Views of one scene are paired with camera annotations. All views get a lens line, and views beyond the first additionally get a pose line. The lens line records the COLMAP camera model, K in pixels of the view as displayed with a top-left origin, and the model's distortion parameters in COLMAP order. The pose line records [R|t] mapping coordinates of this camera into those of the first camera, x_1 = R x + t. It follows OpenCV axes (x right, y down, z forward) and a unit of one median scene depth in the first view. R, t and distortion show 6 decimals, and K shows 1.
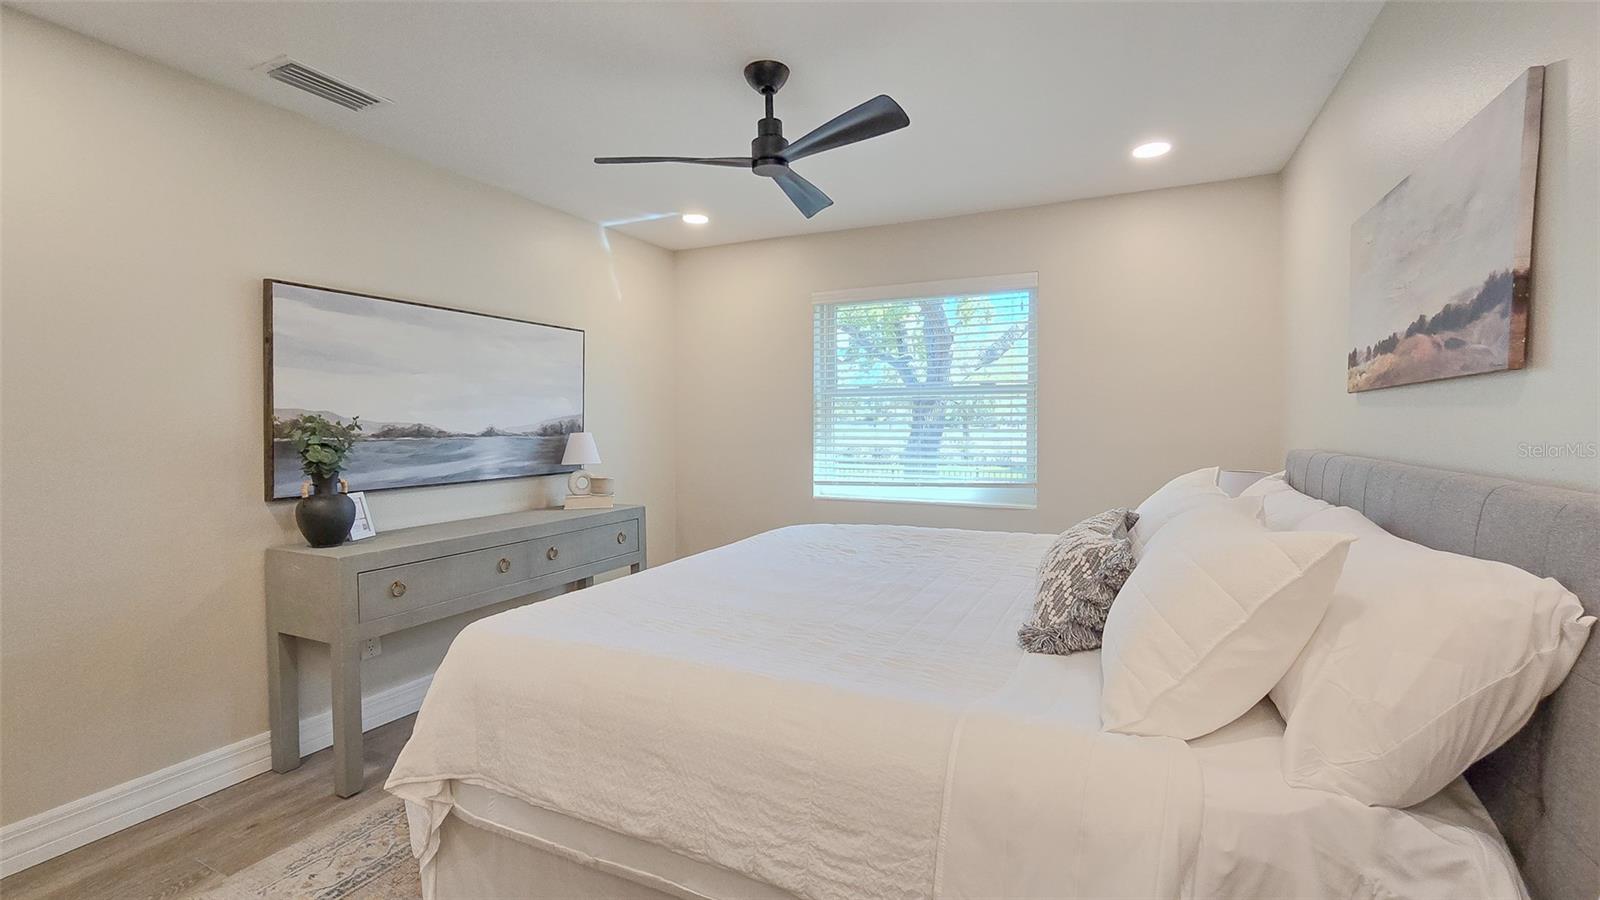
lens RADIAL K [[672.1, 0, 802.0], [0, 672.1, 443.2], [0, 0, 1]] dist [-0.001136, 0.000200]
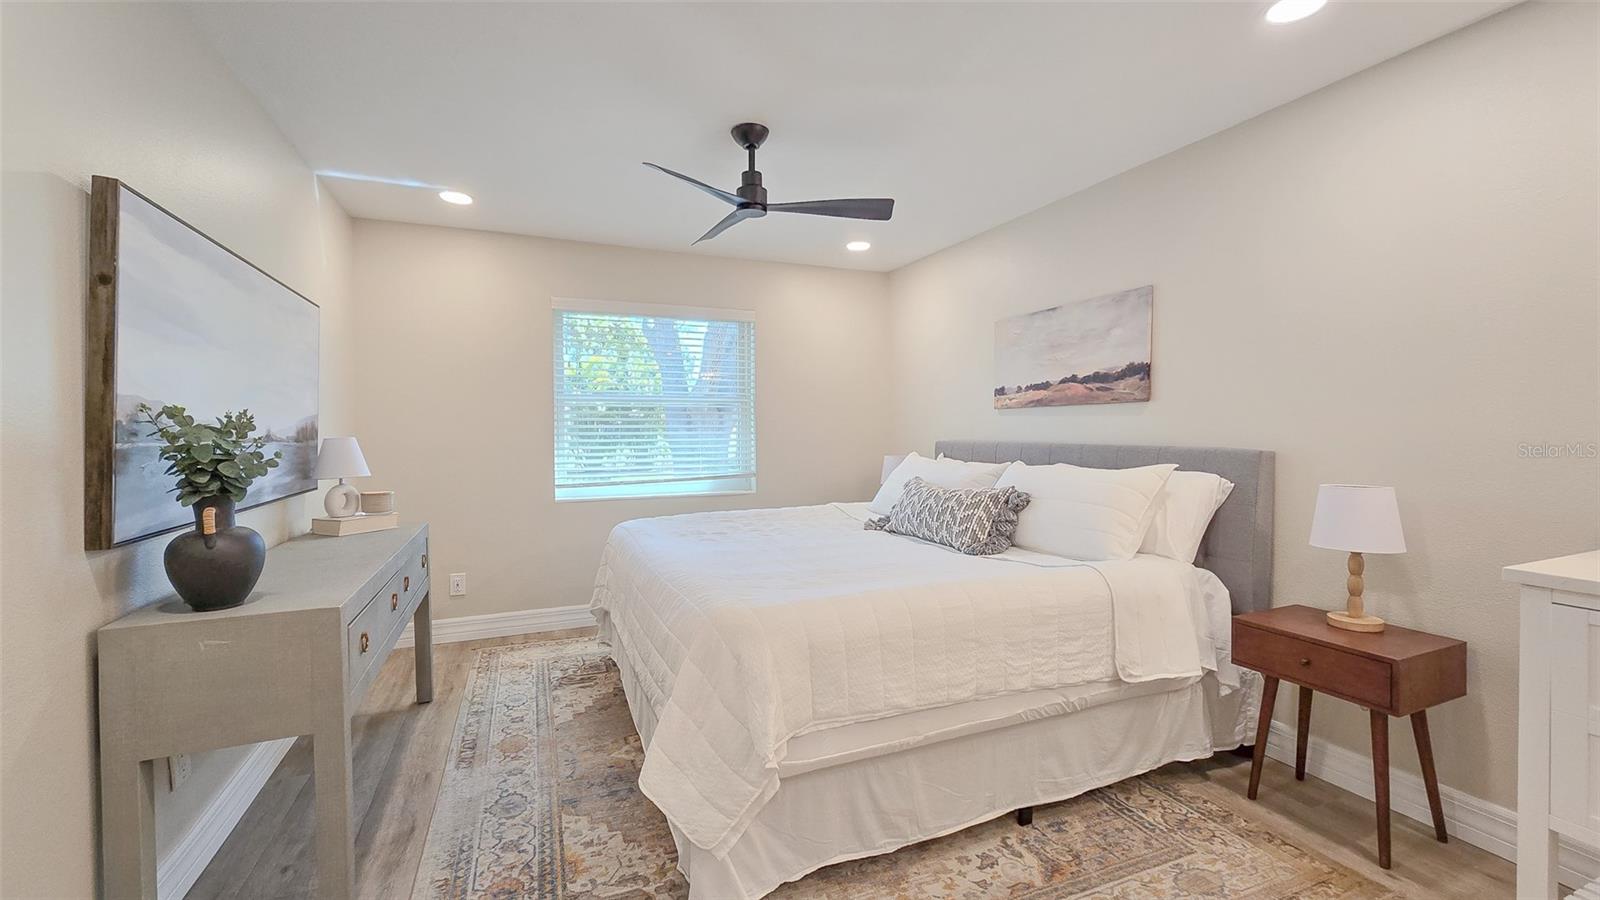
lens RADIAL K [[639.1, 0, 795.2], [0, 639.1, 444.9], [0, 0, 1]] dist [-0.001029, -0.000048]
pose [[0.678648, -0.018536, 0.734229, -1.025775], [0.025782, 0.999667, 0.001406, 0.011019], [-0.734011, 0.017976, 0.678900, 0.211096]]
